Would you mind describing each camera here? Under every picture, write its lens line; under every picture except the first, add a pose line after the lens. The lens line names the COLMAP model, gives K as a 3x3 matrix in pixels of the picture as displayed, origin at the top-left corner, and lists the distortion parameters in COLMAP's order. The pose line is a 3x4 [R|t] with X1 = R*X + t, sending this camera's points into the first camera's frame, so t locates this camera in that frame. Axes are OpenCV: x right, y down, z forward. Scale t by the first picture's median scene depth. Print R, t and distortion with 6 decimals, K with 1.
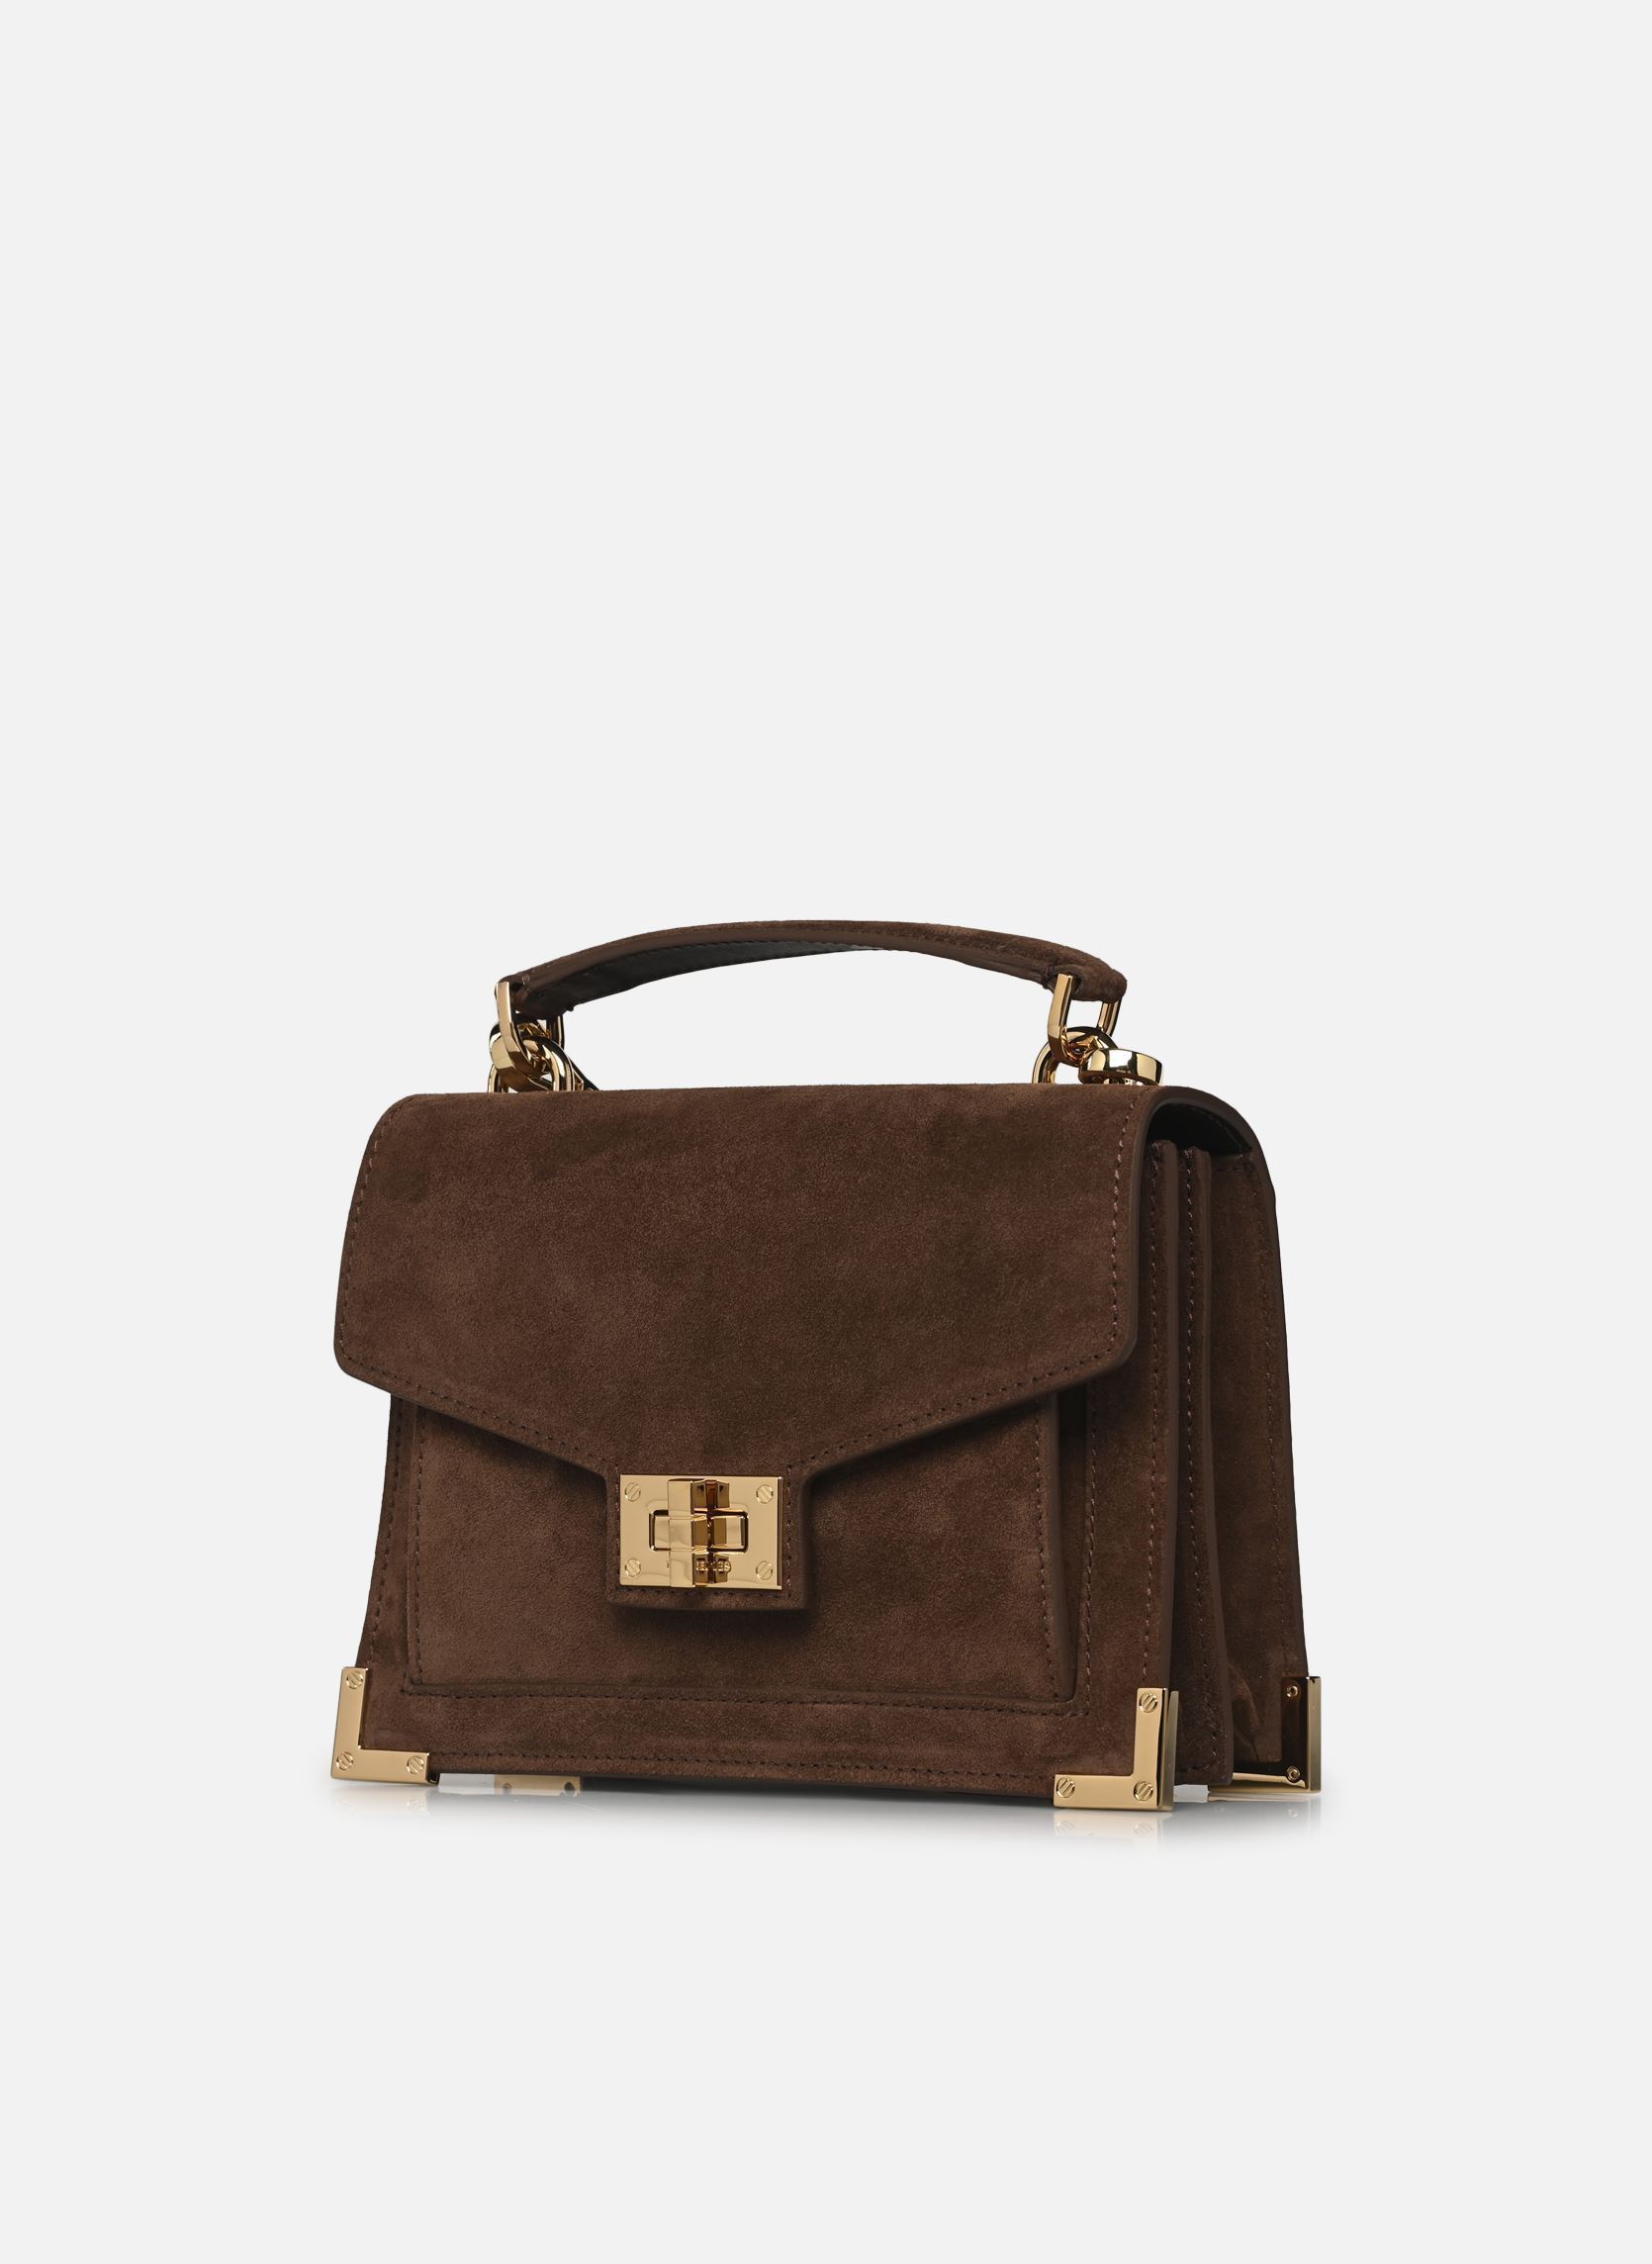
lens RADIAL K [[7160.1, 0, 826.0], [0, 7160.1, 1132.0], [0, 0, 1]] dist [0.095374, 0.354374]
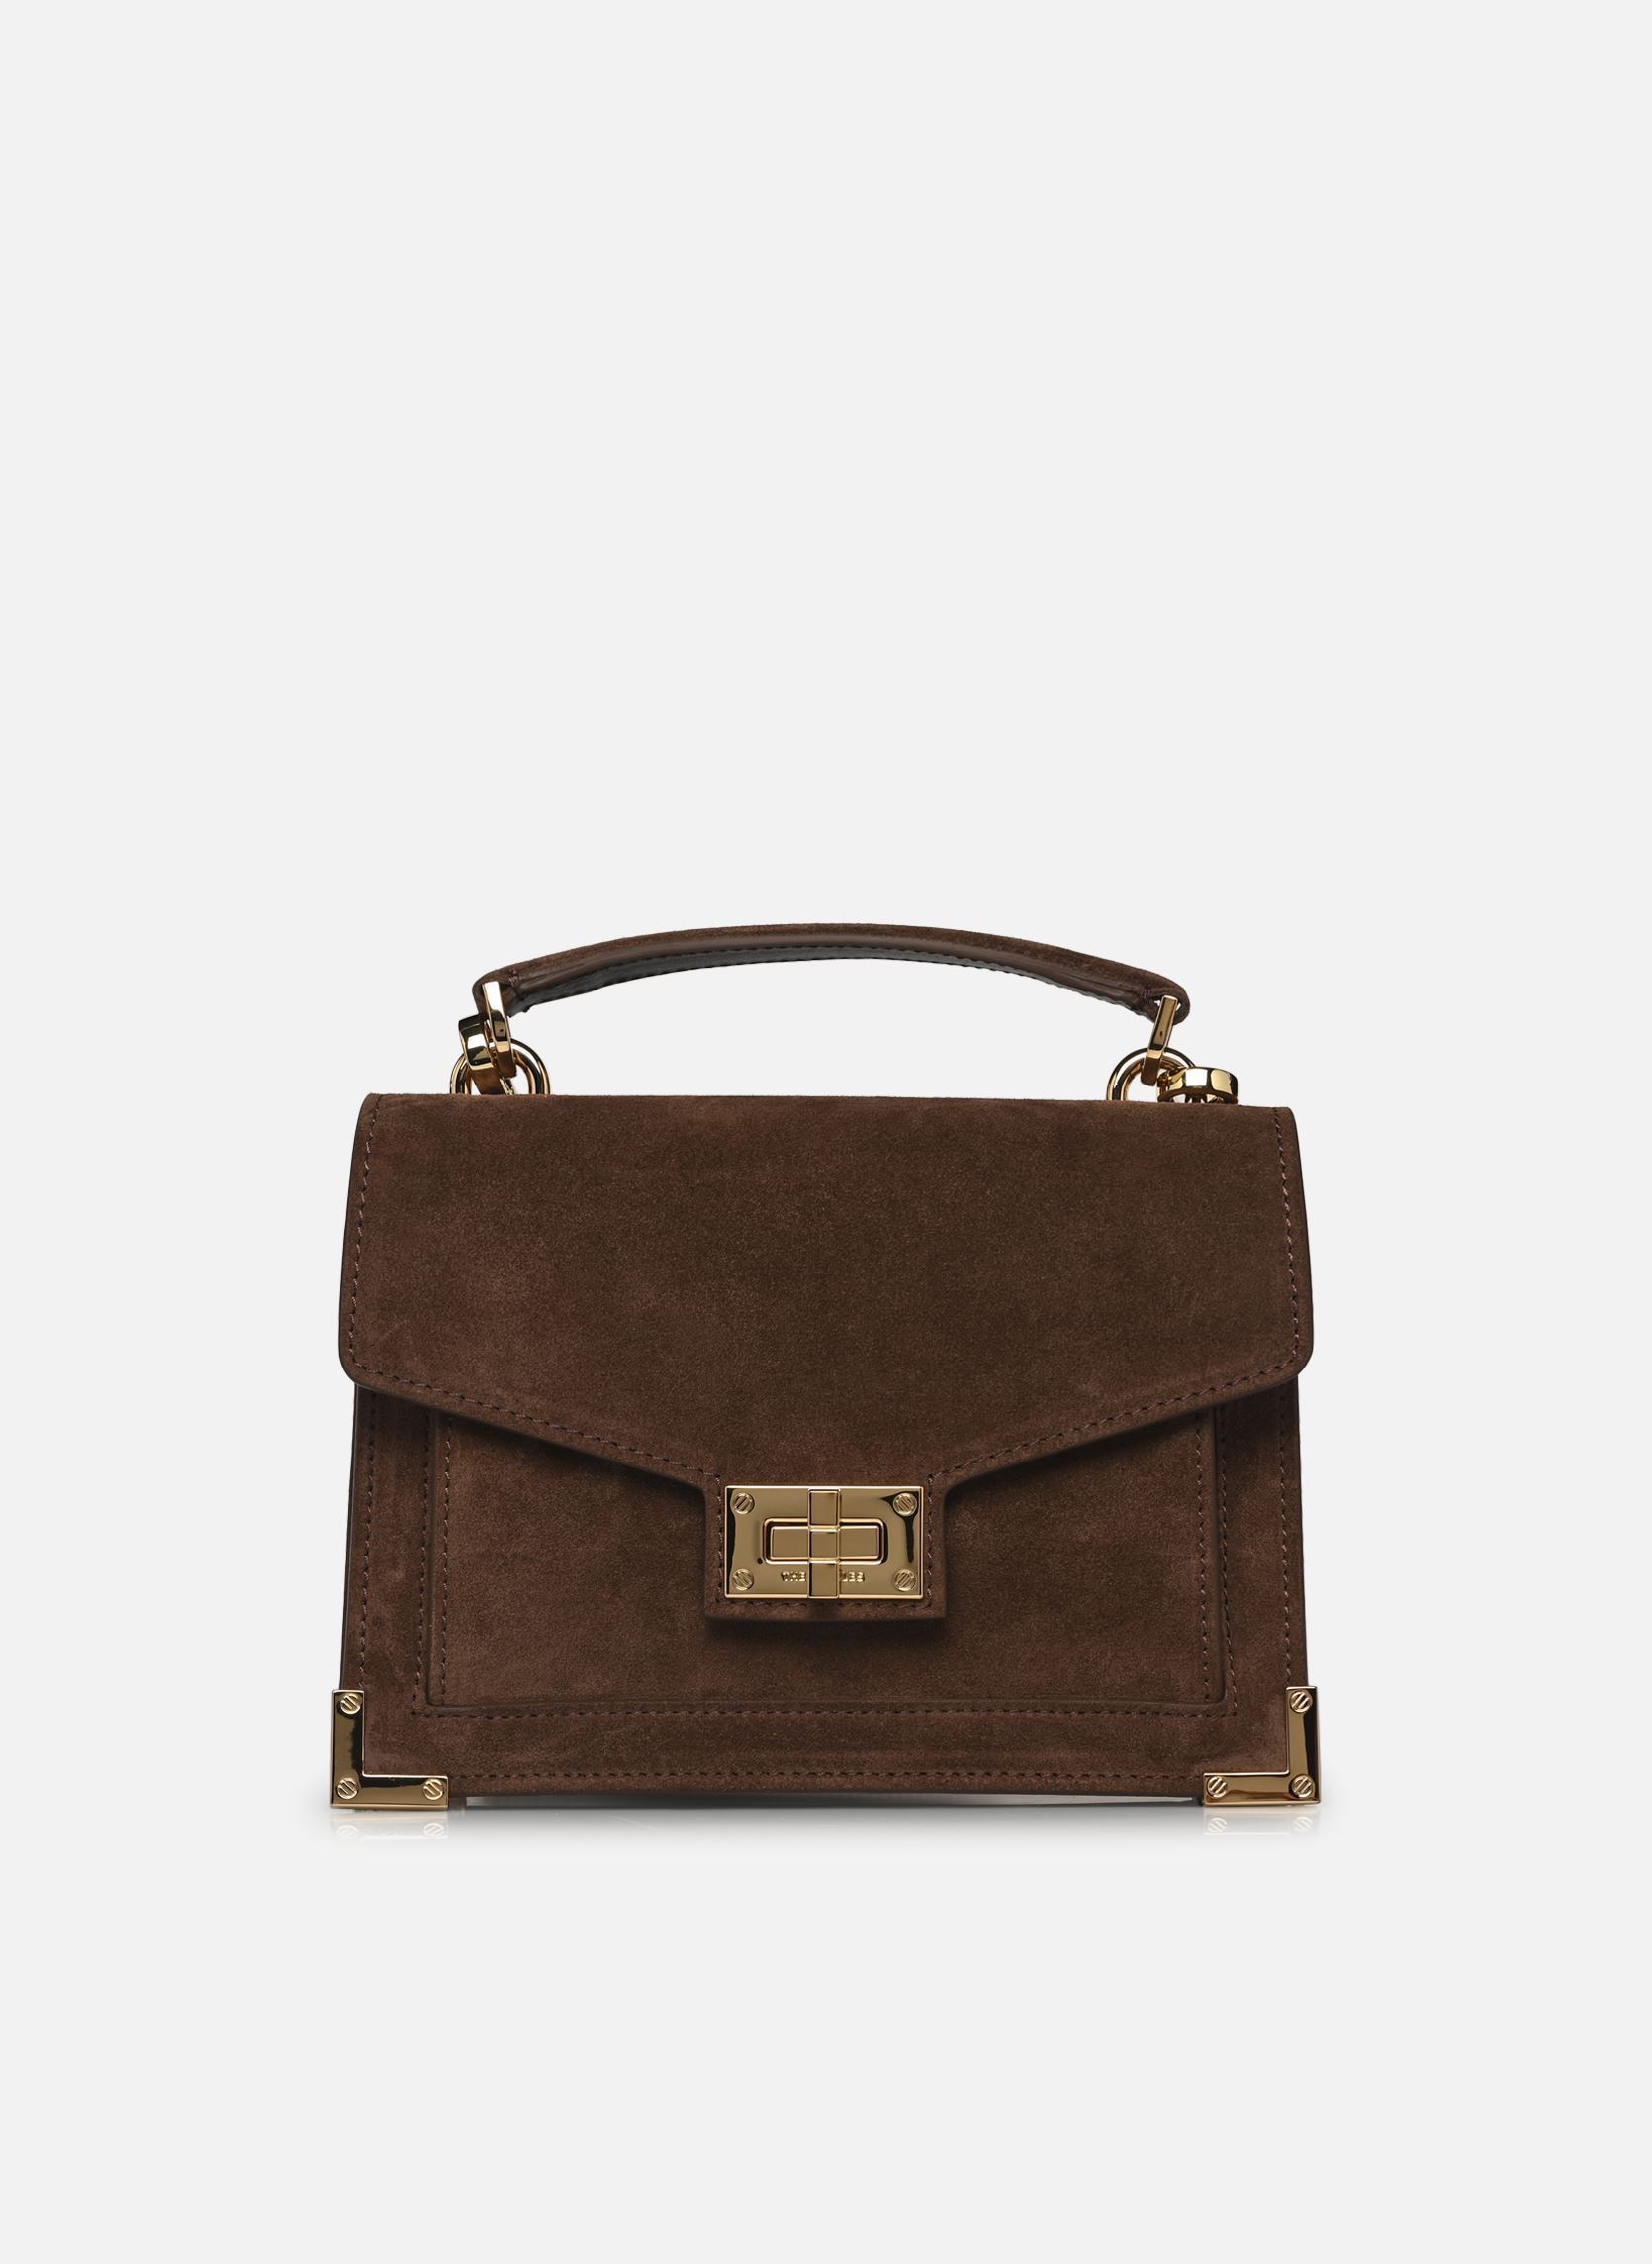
lens RADIAL K [[7160.1, 0, 826.0], [0, 7160.1, 1132.0], [0, 0, 1]] dist [0.095374, 0.354374]
pose [[0.812095, 0.021683, 0.583122, -0.599238], [-0.019655, 0.999759, -0.009803, 0.008533], [-0.583194, -0.003500, 0.812326, 0.191606]]
